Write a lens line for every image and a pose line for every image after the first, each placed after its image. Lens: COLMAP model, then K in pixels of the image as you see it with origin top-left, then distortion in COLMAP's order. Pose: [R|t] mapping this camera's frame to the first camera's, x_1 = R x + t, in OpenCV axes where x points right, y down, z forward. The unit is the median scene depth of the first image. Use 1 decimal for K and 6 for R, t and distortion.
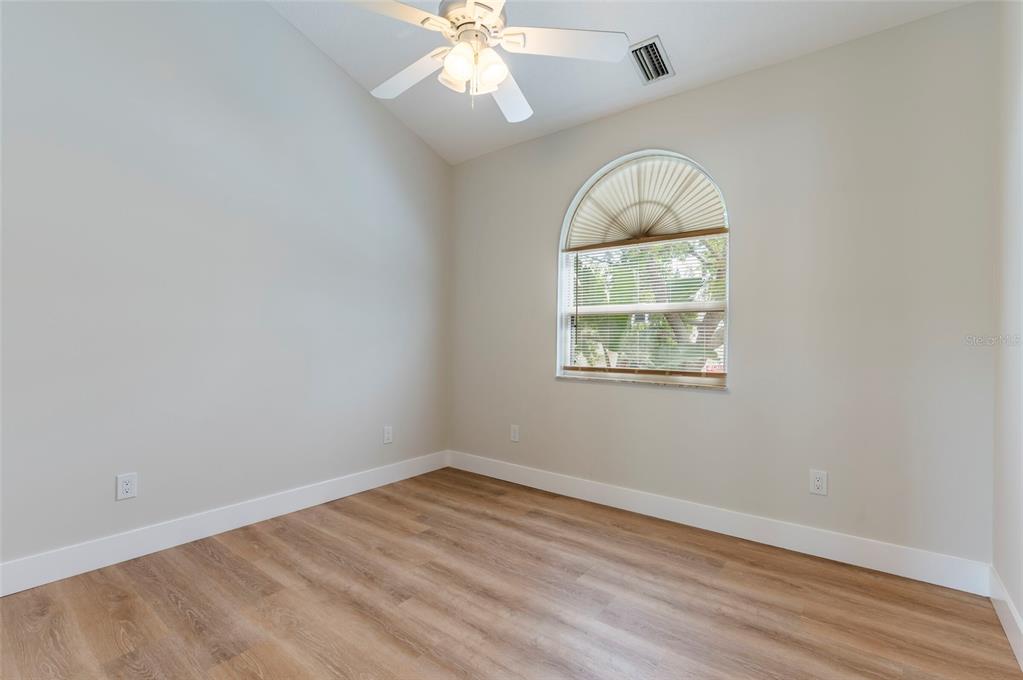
lens RADIAL K [[462.5, 0, 512.6], [0, 462.5, 339.7], [0, 0, 1]] dist [0.001154, -0.001183]
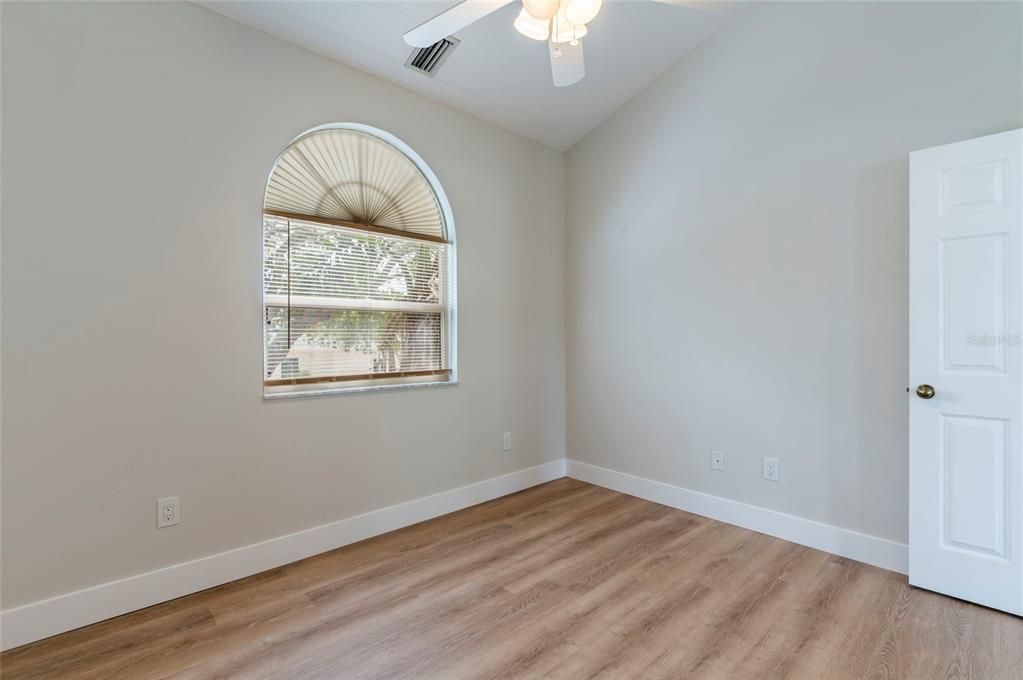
lens RADIAL K [[462.5, 0, 512.6], [0, 462.5, 343.0], [0, 0, 1]] dist [0.001154, -0.001183]
pose [[0.178917, -0.010448, 0.983809, -0.567218], [0.015101, 0.999855, 0.007873, 0.002789], [-0.983748, 0.013448, 0.179049, 0.599172]]
